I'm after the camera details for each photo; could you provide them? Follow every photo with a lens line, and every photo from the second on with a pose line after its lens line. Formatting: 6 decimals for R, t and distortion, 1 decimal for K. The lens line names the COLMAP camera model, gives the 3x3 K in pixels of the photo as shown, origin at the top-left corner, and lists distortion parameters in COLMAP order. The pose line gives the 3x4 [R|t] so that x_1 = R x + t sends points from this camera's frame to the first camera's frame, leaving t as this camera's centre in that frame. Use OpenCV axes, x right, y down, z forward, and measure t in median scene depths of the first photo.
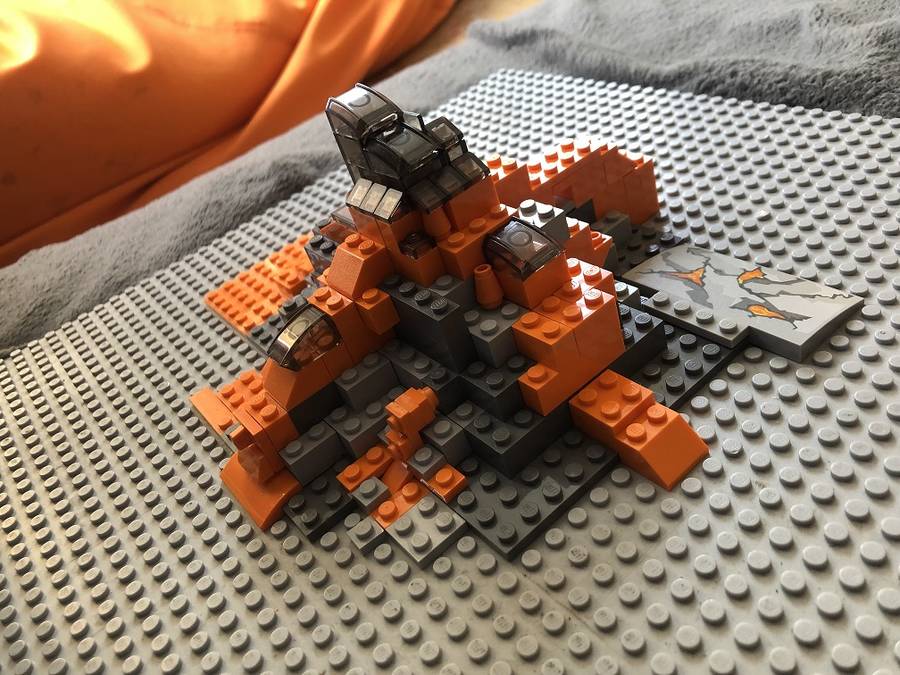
lens RADIAL K [[736.3, 0, 450.0], [0, 736.3, 337.5], [0, 0, 1]] dist [0.003817, 0.001002]
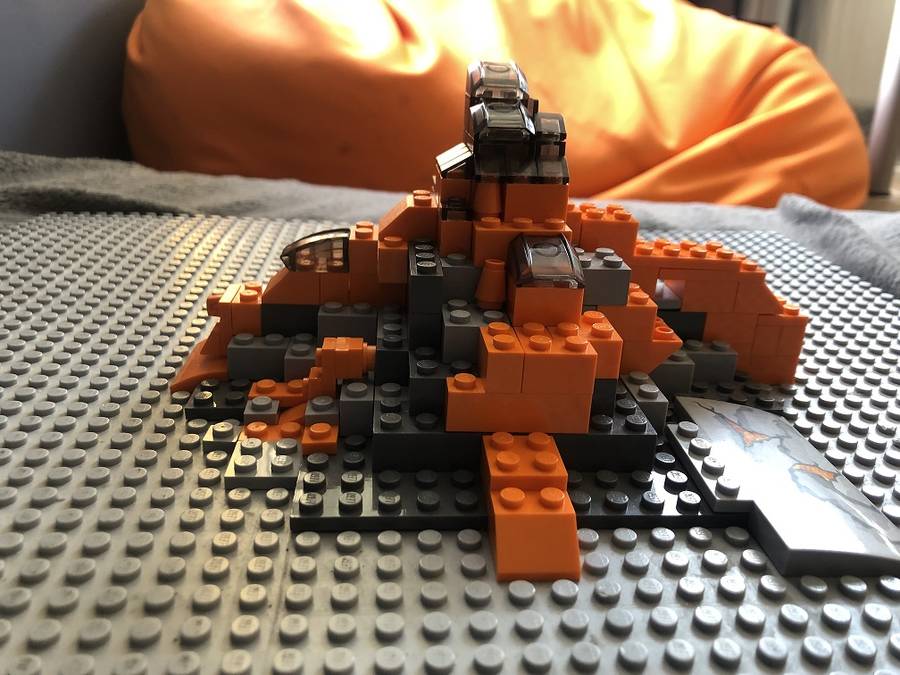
lens RADIAL K [[758.0, 0, 428.1], [0, 758.0, 338.8], [0, 0, 1]] dist [-0.024118, -0.003159]
pose [[0.780076, 0.501067, -0.374717, 0.359366], [-0.559597, 0.826619, -0.059609, 0.078881], [0.279880, 0.256190, 0.925221, 0.172120]]
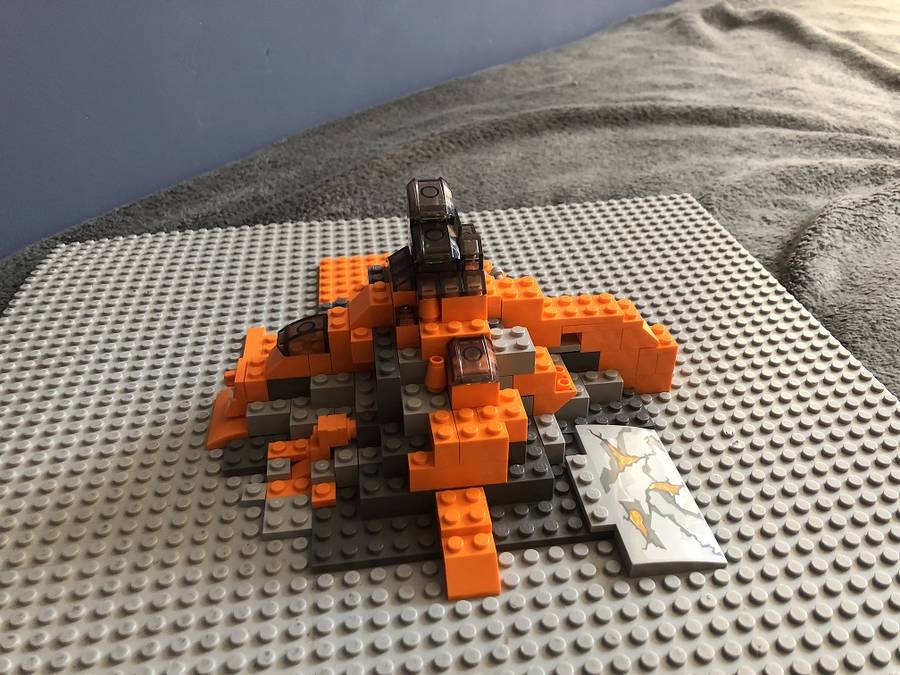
lens RADIAL K [[736.3, 0, 450.0], [0, 736.3, 337.5], [0, 0, 1]] dist [0.003817, 0.001002]
pose [[0.833848, 0.499754, -0.234398, 0.324259], [-0.497806, 0.864306, 0.071870, -0.221870], [0.238509, 0.056756, 0.969480, -0.168364]]
